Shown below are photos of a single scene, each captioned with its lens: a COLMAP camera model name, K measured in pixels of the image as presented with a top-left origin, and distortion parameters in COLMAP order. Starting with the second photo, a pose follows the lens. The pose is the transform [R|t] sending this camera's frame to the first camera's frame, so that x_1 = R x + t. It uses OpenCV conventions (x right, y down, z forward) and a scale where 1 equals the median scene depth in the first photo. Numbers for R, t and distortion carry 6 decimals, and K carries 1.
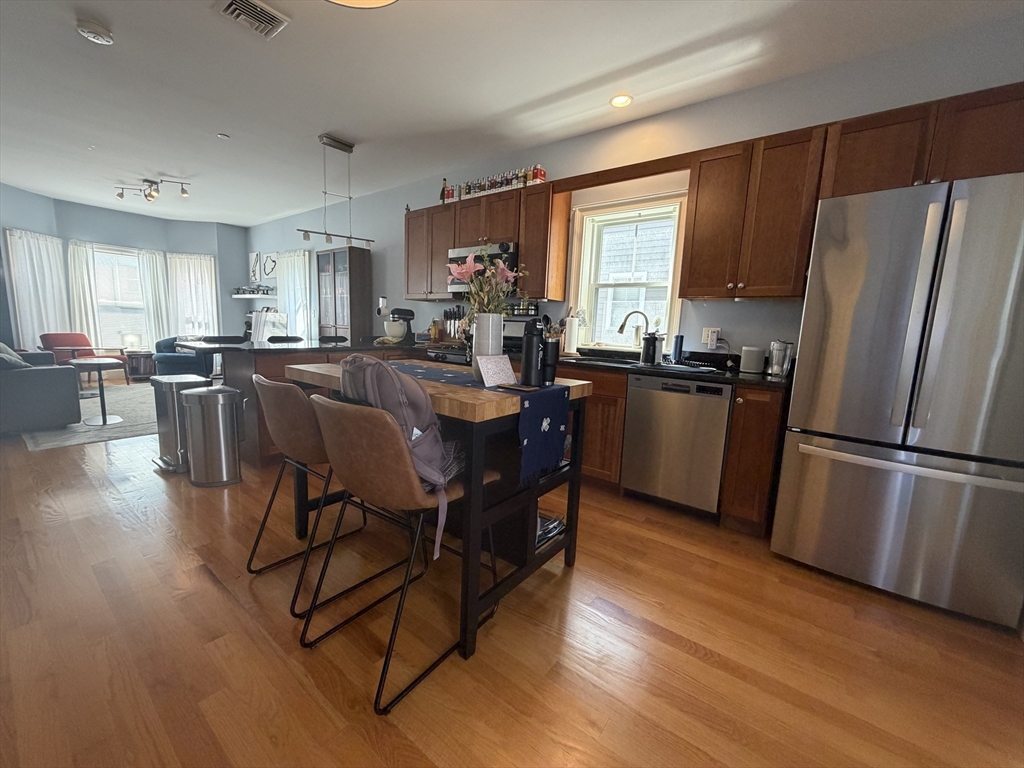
lens RADIAL K [[407.6, 0, 510.0], [0, 407.6, 383.0], [0, 0, 1]] dist [-0.003286, -0.000053]
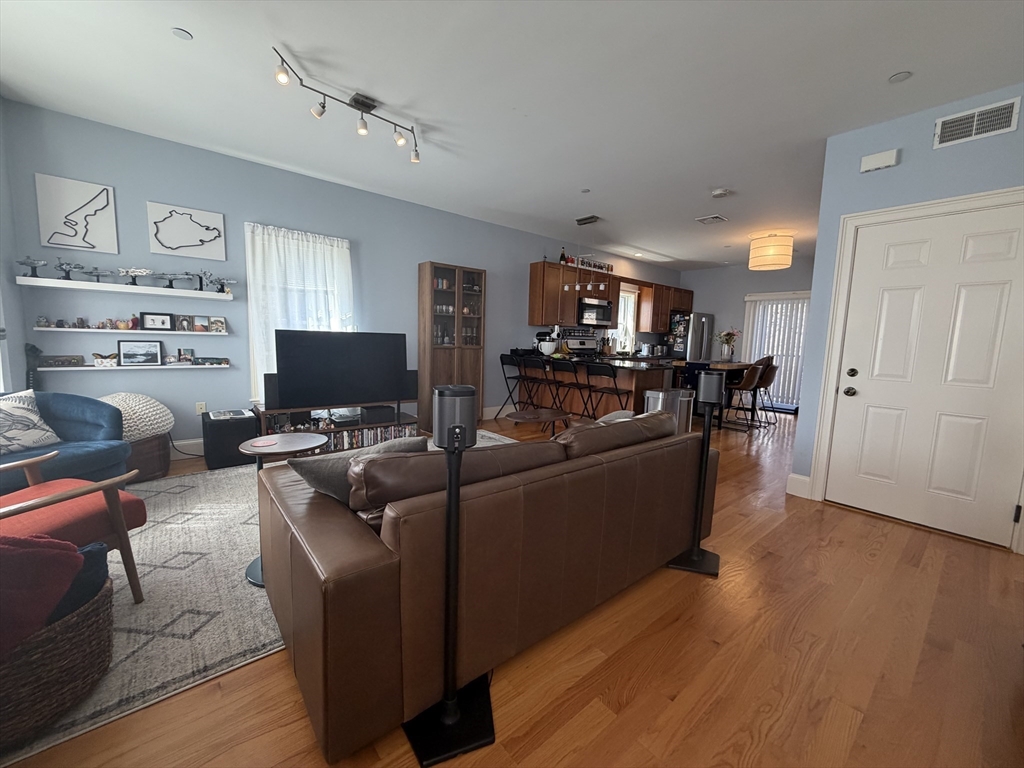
lens RADIAL K [[407.6, 0, 509.0], [0, 407.6, 385.0], [0, 0, 1]] dist [-0.003286, -0.000053]
pose [[0.220997, -0.146514, 0.964206, -1.174182], [0.110455, 0.986050, 0.124517, -0.141379], [-0.968999, 0.078984, 0.234098, 0.596455]]
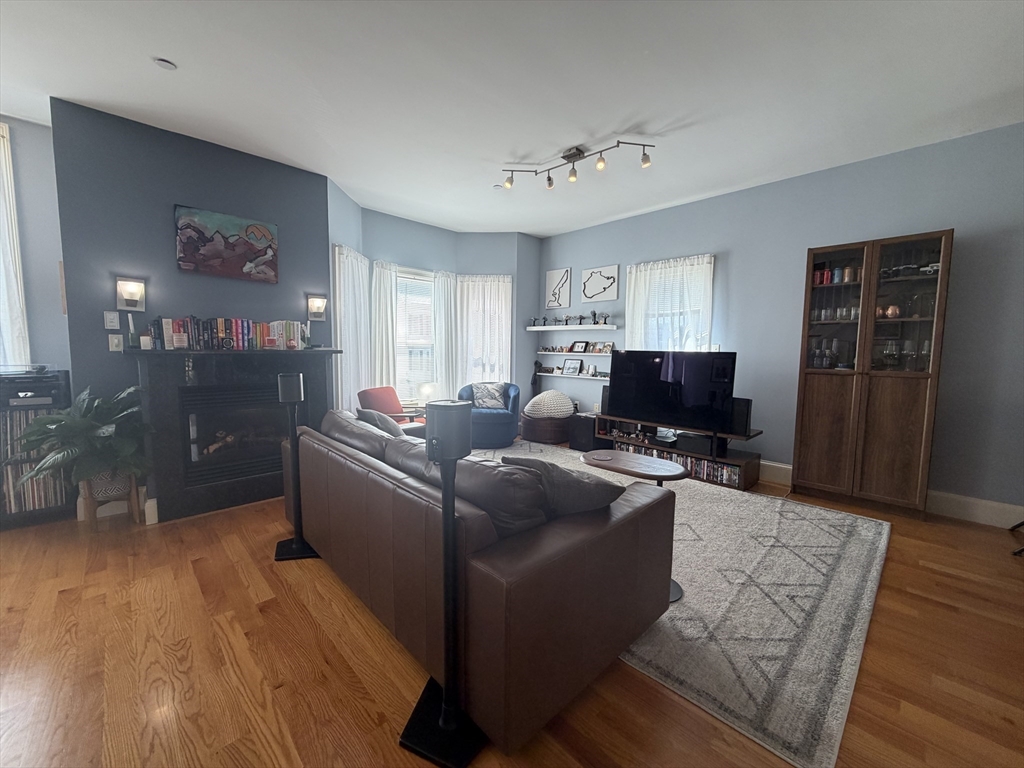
lens RADIAL K [[407.6, 0, 509.8], [0, 407.6, 384.3], [0, 0, 1]] dist [-0.003286, -0.000053]
pose [[0.988495, -0.015361, -0.150468, -0.740198], [0.007563, 0.998605, -0.052267, -0.088295], [0.151061, 0.050527, 0.987232, 0.318615]]
